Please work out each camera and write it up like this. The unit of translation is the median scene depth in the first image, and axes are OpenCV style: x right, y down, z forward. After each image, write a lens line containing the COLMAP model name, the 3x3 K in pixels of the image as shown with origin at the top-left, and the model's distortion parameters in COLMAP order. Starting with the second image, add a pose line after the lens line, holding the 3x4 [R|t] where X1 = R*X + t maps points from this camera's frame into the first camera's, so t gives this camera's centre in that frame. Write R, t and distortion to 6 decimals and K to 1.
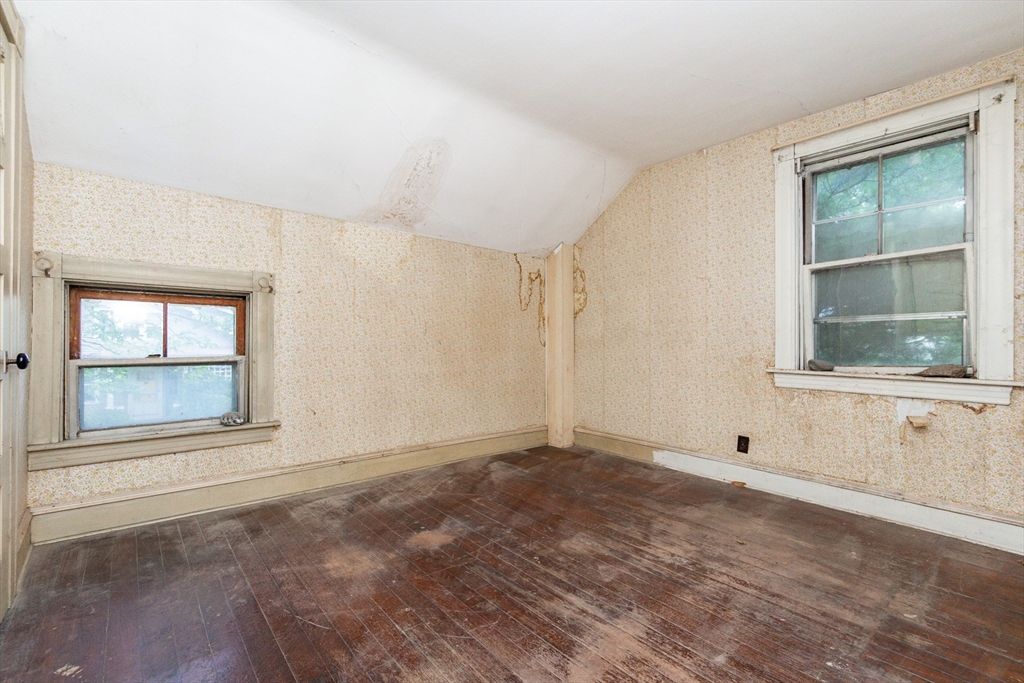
lens RADIAL K [[442.7, 0, 512.5], [0, 442.7, 338.6], [0, 0, 1]] dist [-0.006176, 0.000399]
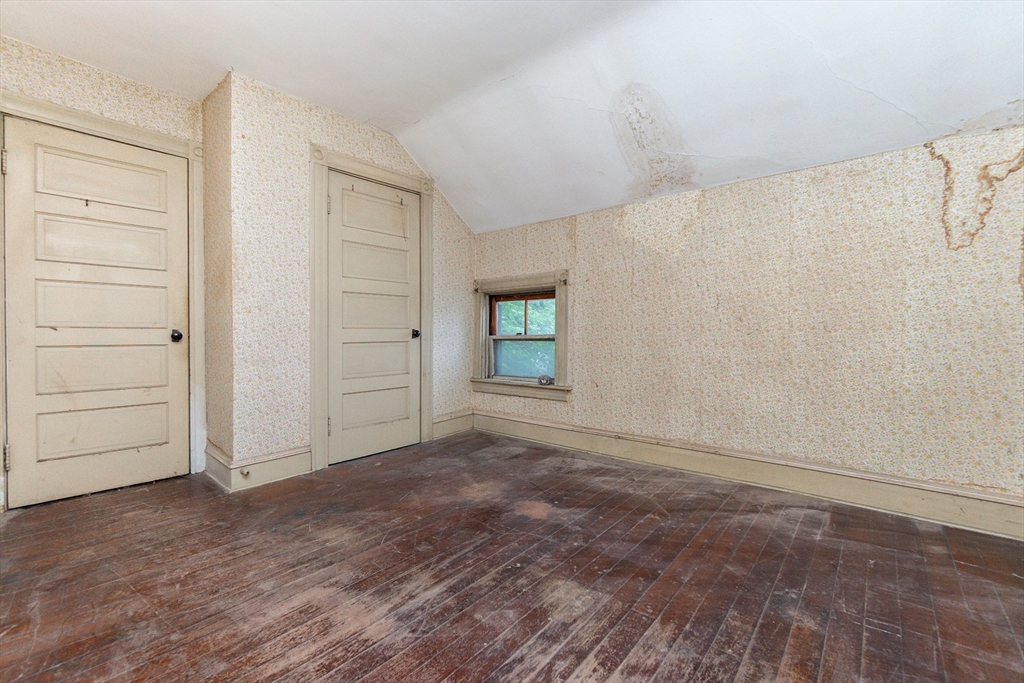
lens RADIAL K [[434.7, 0, 495.3], [0, 434.7, 336.2], [0, 0, 1]] dist [-0.007231, 0.000189]
pose [[0.133072, 0.000786, -0.991106, 0.726272], [0.016619, 0.999857, 0.003024, 0.040291], [0.990967, -0.016873, 0.133040, 0.700783]]
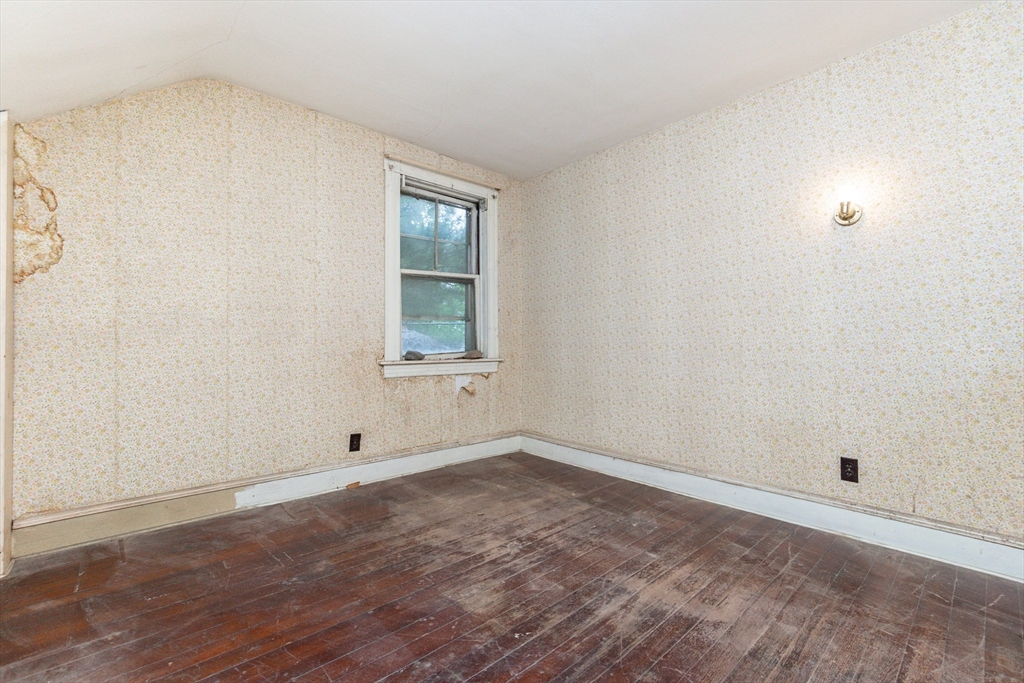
lens RADIAL K [[446.0, 0, 507.3], [0, 446.0, 320.5], [0, 0, 1]] dist [-0.004314, -0.000235]
pose [[-0.021452, 0.031743, 0.999266, -0.571776], [-0.013310, 0.999398, -0.032033, 0.001272], [-0.999681, -0.013987, -0.021017, 0.855164]]
